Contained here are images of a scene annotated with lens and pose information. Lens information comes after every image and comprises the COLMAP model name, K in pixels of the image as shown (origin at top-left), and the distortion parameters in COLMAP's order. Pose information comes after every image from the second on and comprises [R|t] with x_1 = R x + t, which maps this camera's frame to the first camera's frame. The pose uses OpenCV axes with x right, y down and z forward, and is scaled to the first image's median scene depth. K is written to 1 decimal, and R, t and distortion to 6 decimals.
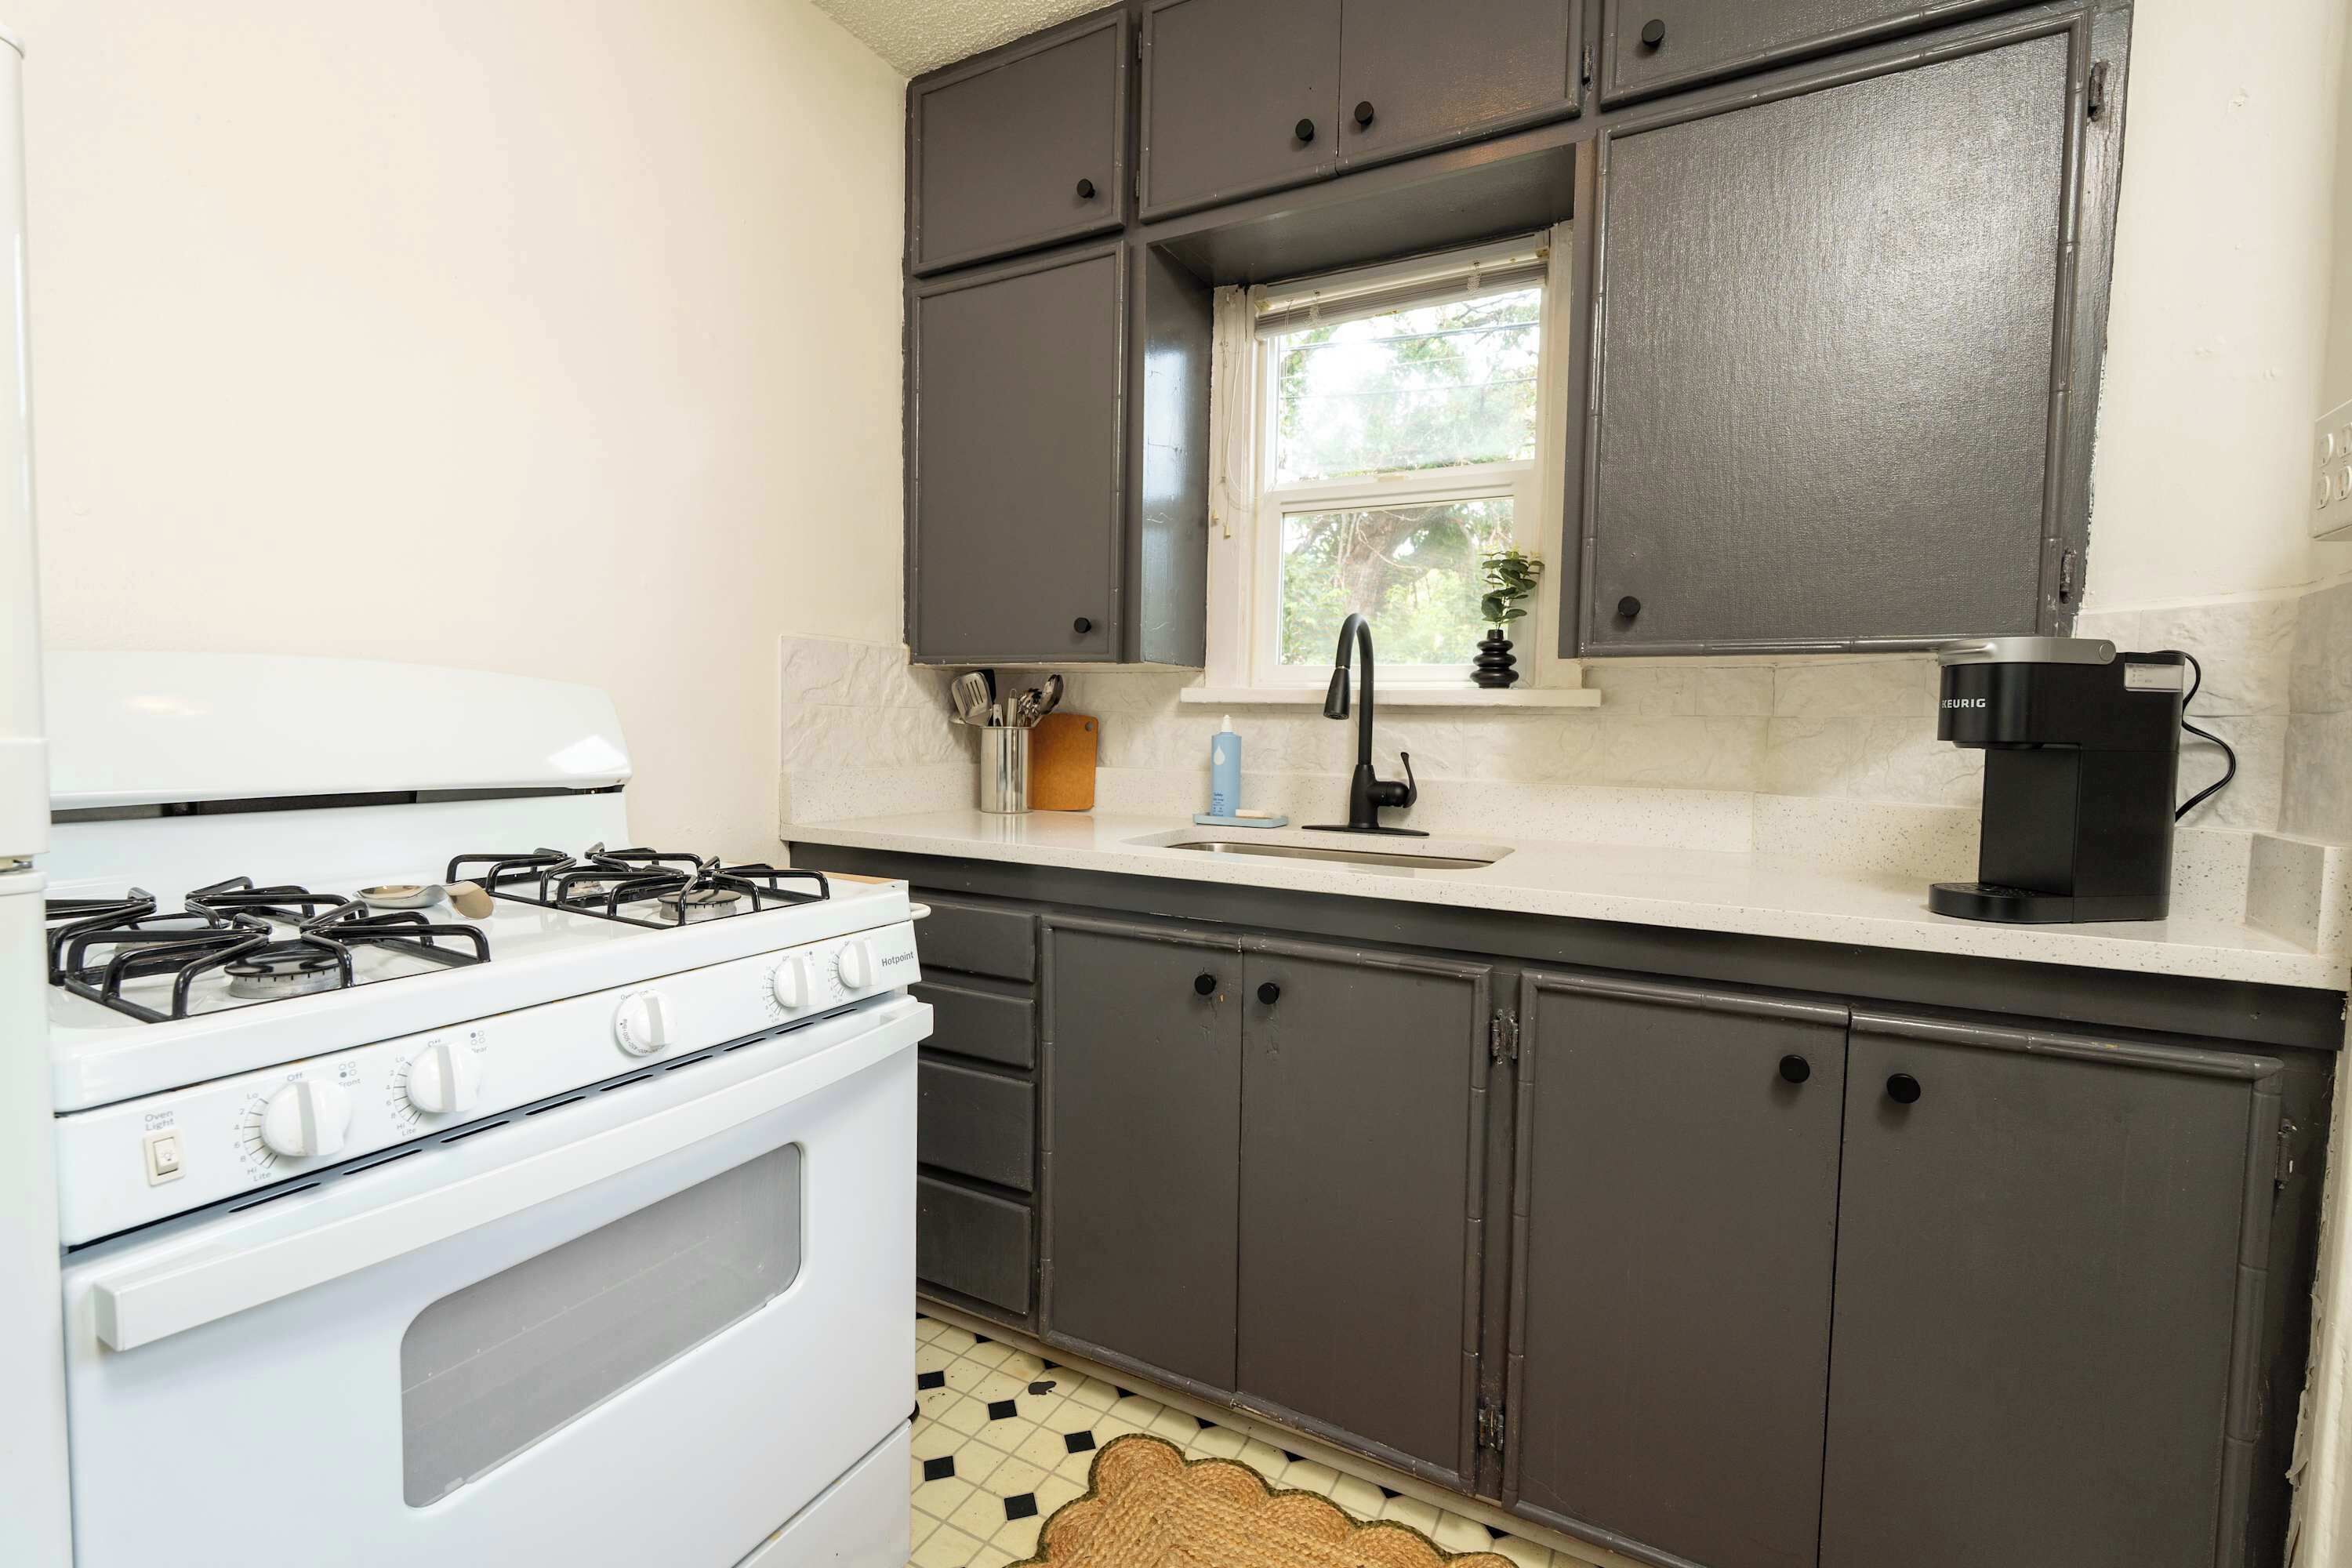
lens RADIAL K [[1111.3, 0, 1171.6], [0, 1111.3, 764.8], [0, 0, 1]] dist [0.002041, 0.000690]
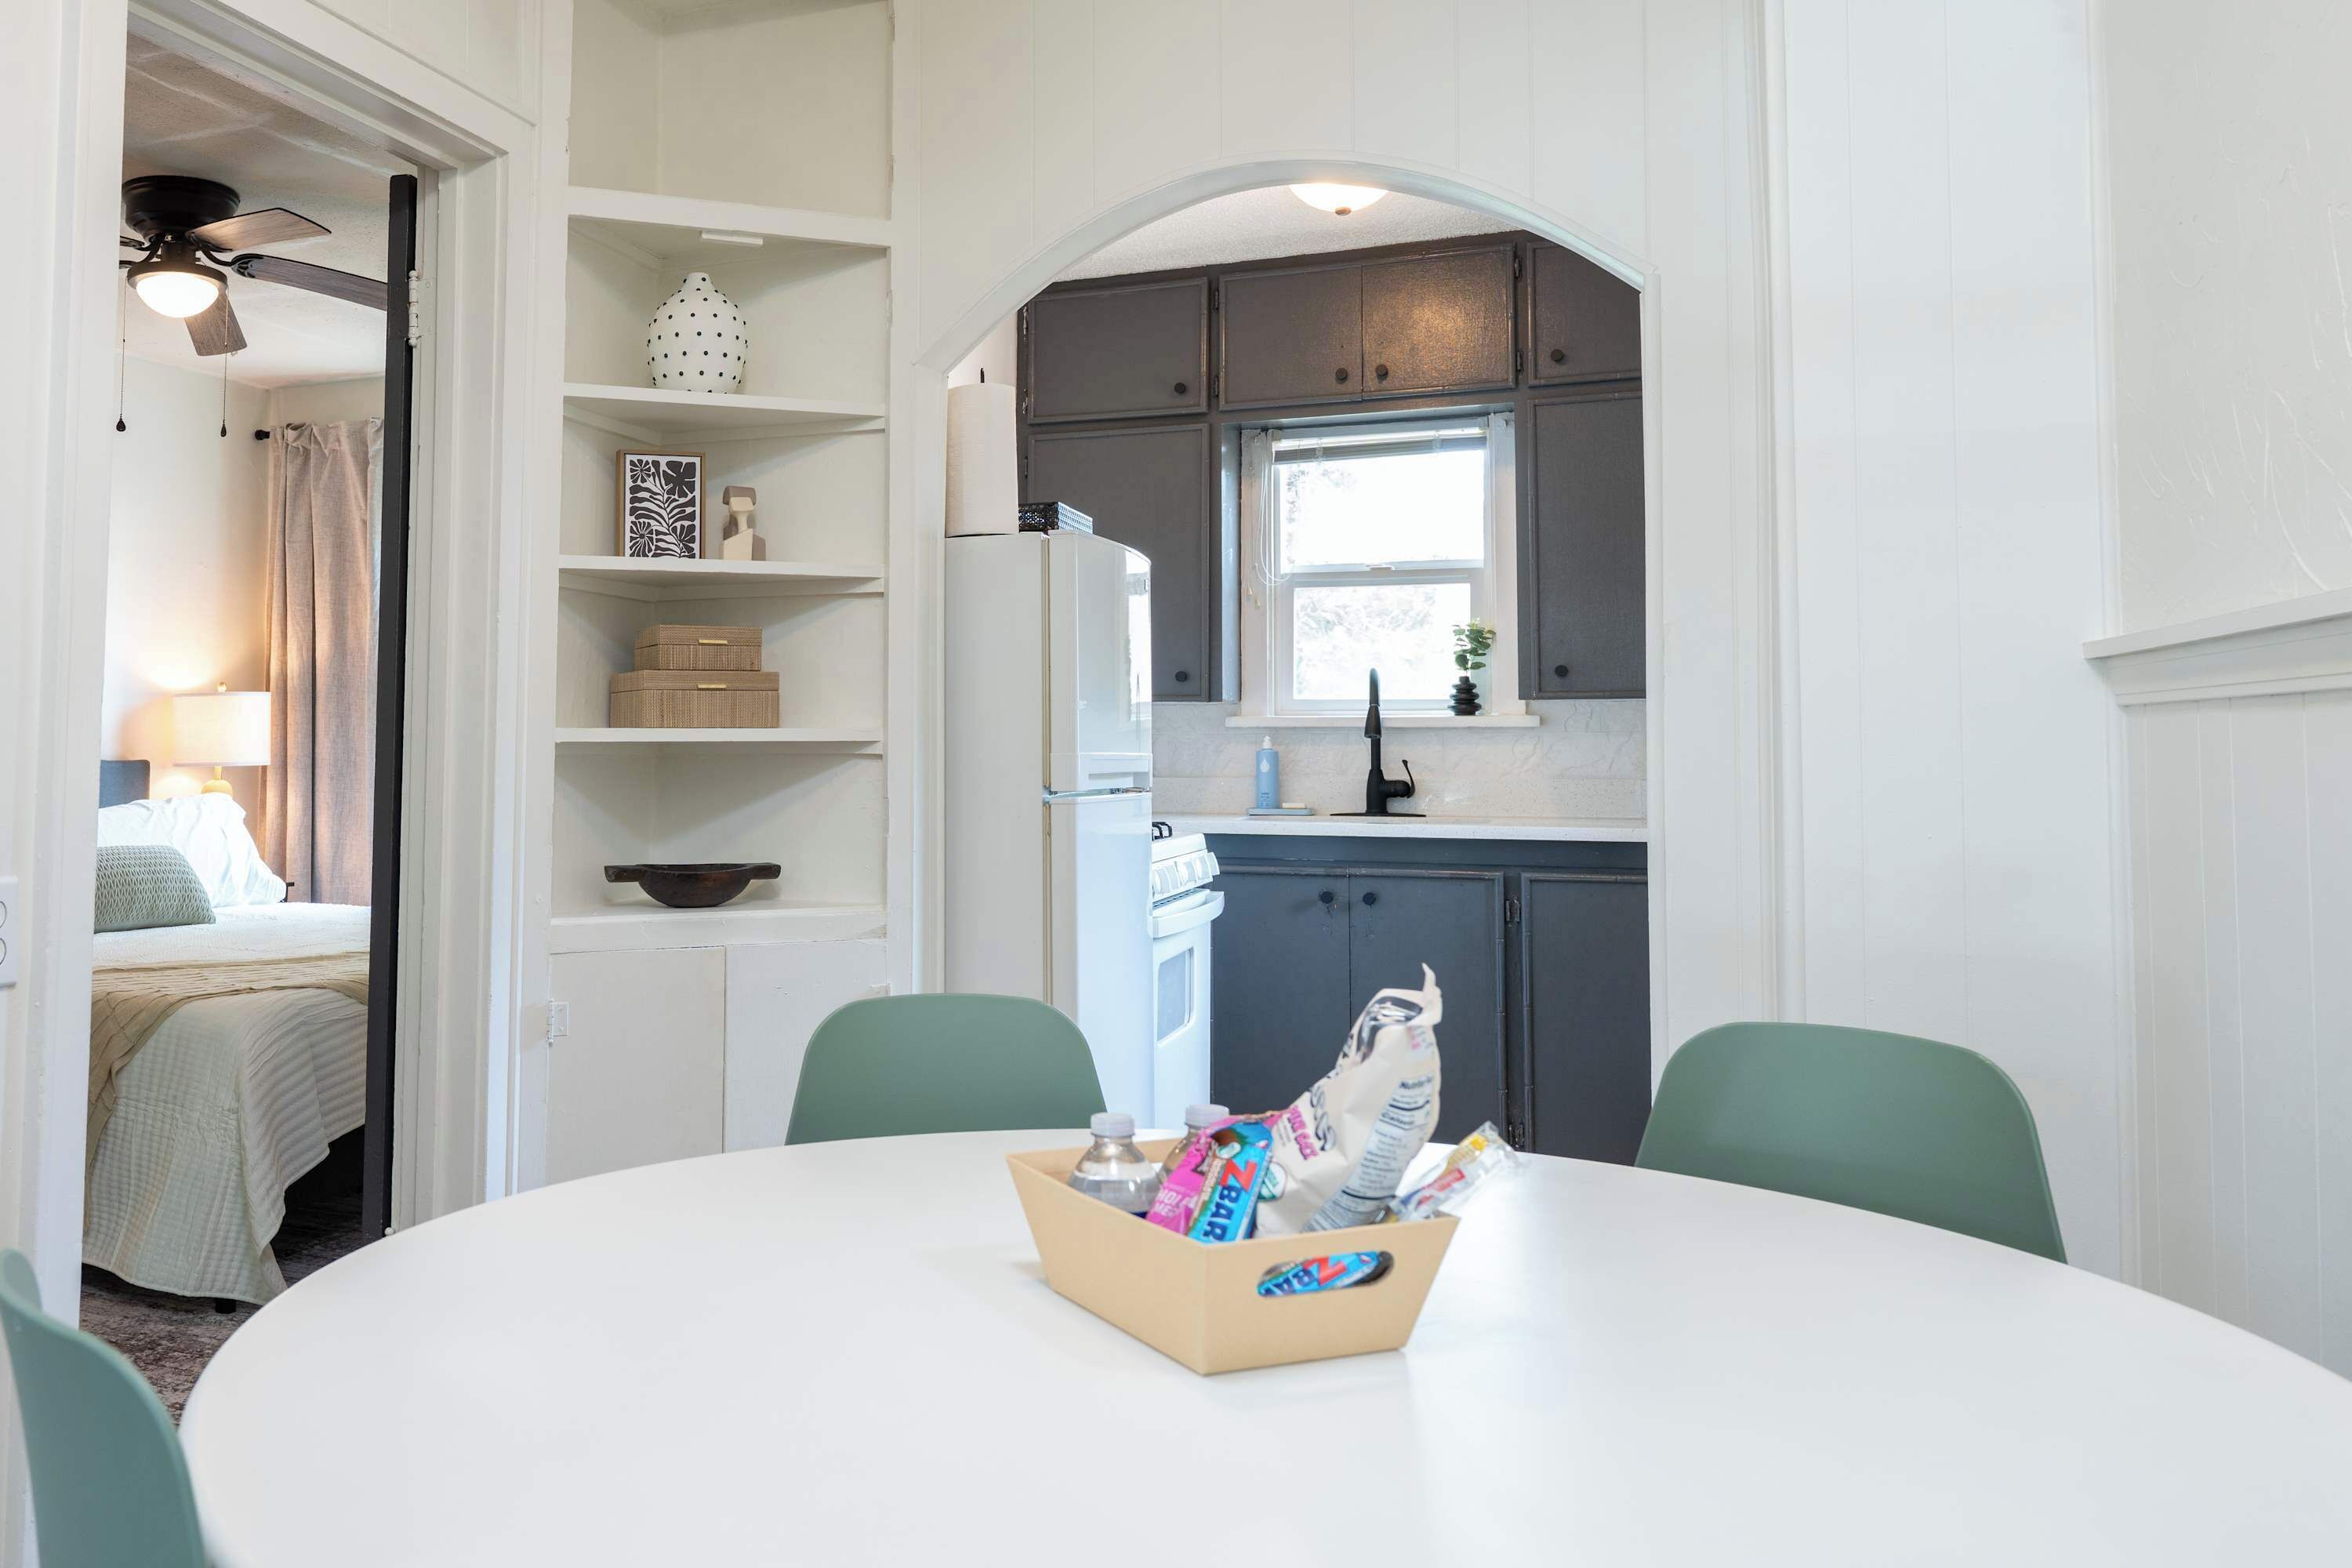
lens RADIAL K [[936.2, 0, 1175.3], [0, 936.2, 698.3], [0, 0, 1]] dist [0.000208, 0.000066]
pose [[0.999721, -0.016449, 0.016970, -0.117443], [0.017789, 0.996467, -0.082075, 0.004003], [-0.015560, 0.082354, 0.996482, -0.240339]]
